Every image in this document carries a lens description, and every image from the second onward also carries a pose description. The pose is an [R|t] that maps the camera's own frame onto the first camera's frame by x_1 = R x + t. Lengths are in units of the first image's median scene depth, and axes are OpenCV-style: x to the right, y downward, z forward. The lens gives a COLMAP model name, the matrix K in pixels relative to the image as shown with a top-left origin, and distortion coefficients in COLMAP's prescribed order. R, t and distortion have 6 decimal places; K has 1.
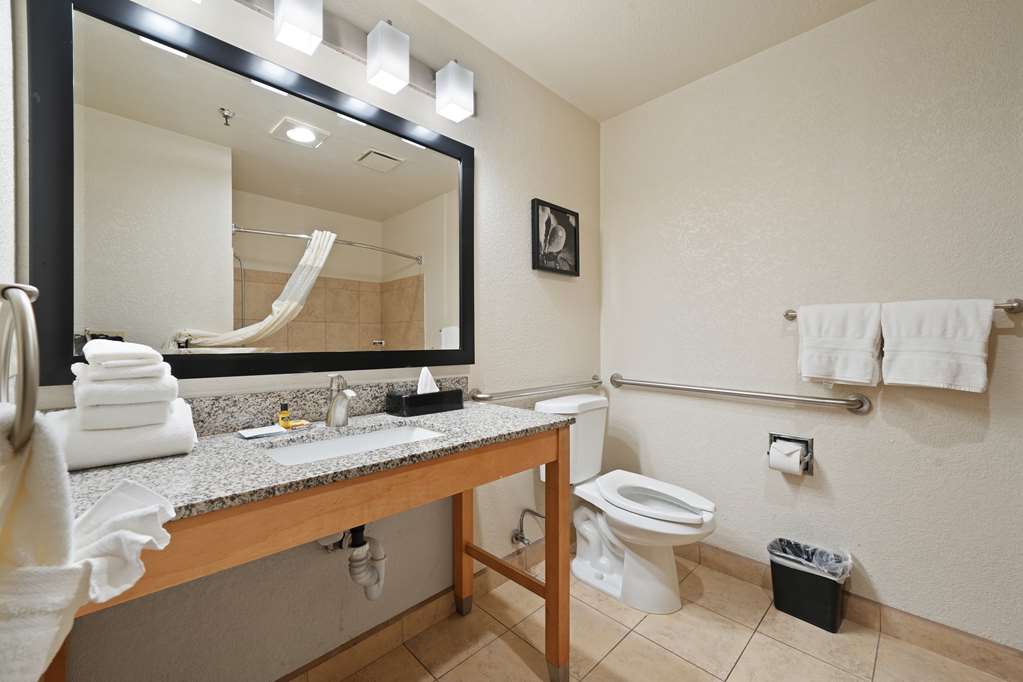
lens RADIAL K [[406.3, 0, 511.5], [0, 406.3, 341.0], [0, 0, 1]] dist [-0.000807, 0.000342]
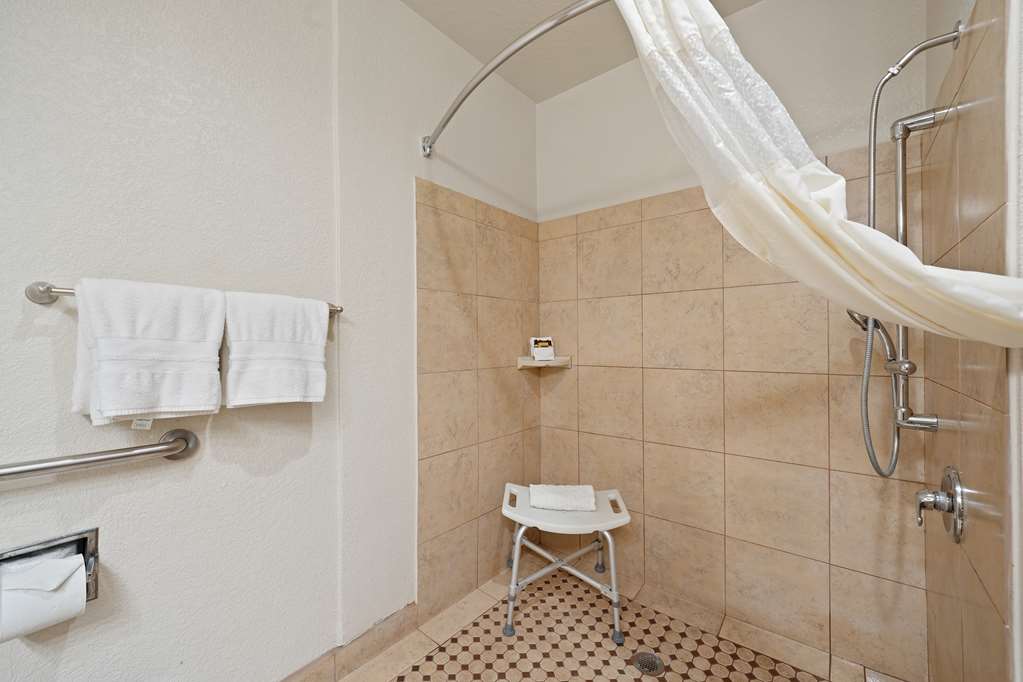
lens RADIAL K [[406.3, 0, 511.5], [0, 406.3, 341.0], [0, 0, 1]] dist [-0.000807, 0.000342]
pose [[-0.092483, 0.002917, 0.995710, 0.174876], [0.005237, 0.999983, -0.002443, -0.003605], [-0.995700, 0.004989, -0.092497, 0.560084]]
